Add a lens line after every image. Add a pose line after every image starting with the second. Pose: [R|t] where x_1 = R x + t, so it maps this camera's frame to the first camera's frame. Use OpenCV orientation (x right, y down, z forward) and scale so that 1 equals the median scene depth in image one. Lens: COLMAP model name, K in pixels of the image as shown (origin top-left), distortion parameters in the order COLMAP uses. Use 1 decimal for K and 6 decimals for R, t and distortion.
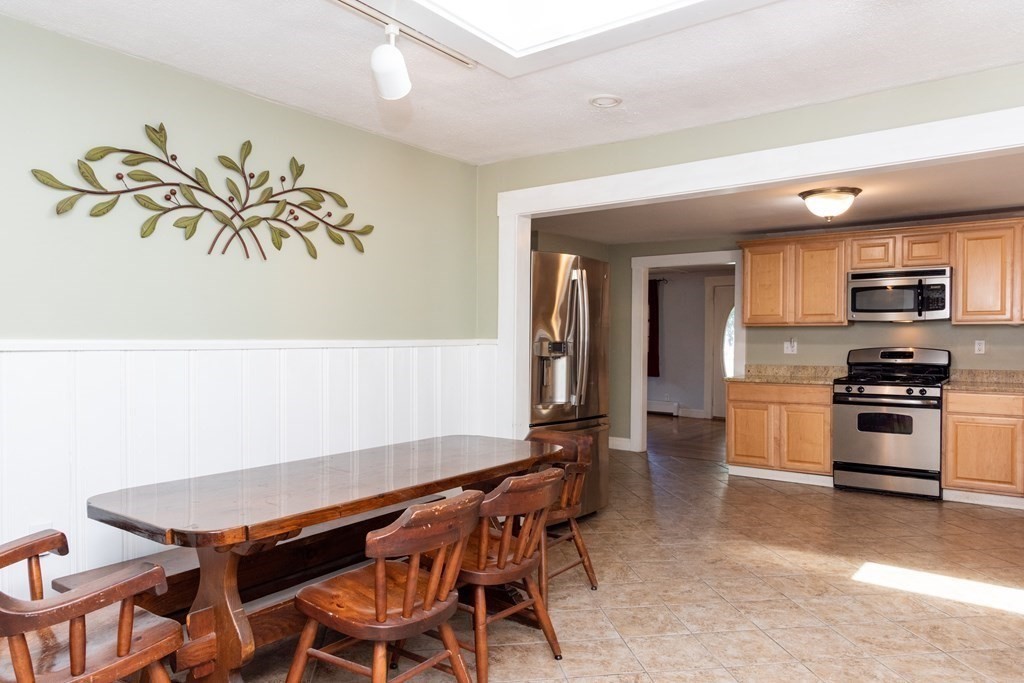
lens RADIAL K [[688.0, 0, 528.2], [0, 688.0, 348.6], [0, 0, 1]] dist [0.007604, -0.008886]
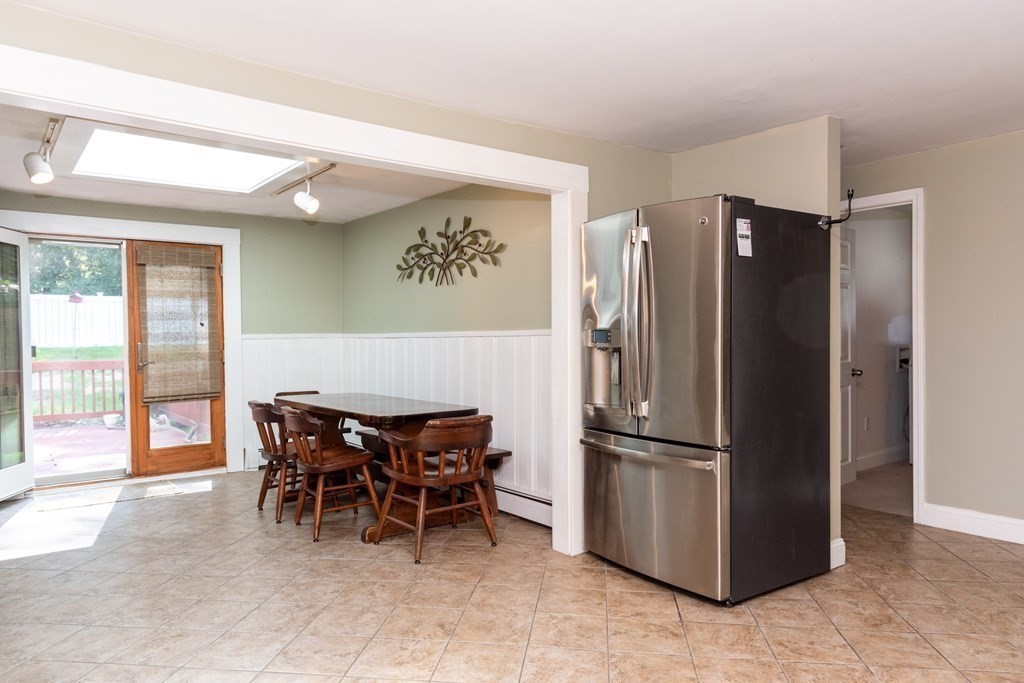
lens RADIAL K [[688.0, 0, 504.7], [0, 688.0, 345.3], [0, 0, 1]] dist [0.007604, -0.008886]
pose [[-0.285600, 0.010172, -0.958295, 1.180293], [-0.005890, 0.999906, 0.012369, -0.000303], [0.958331, 0.009177, -0.285513, 1.574443]]
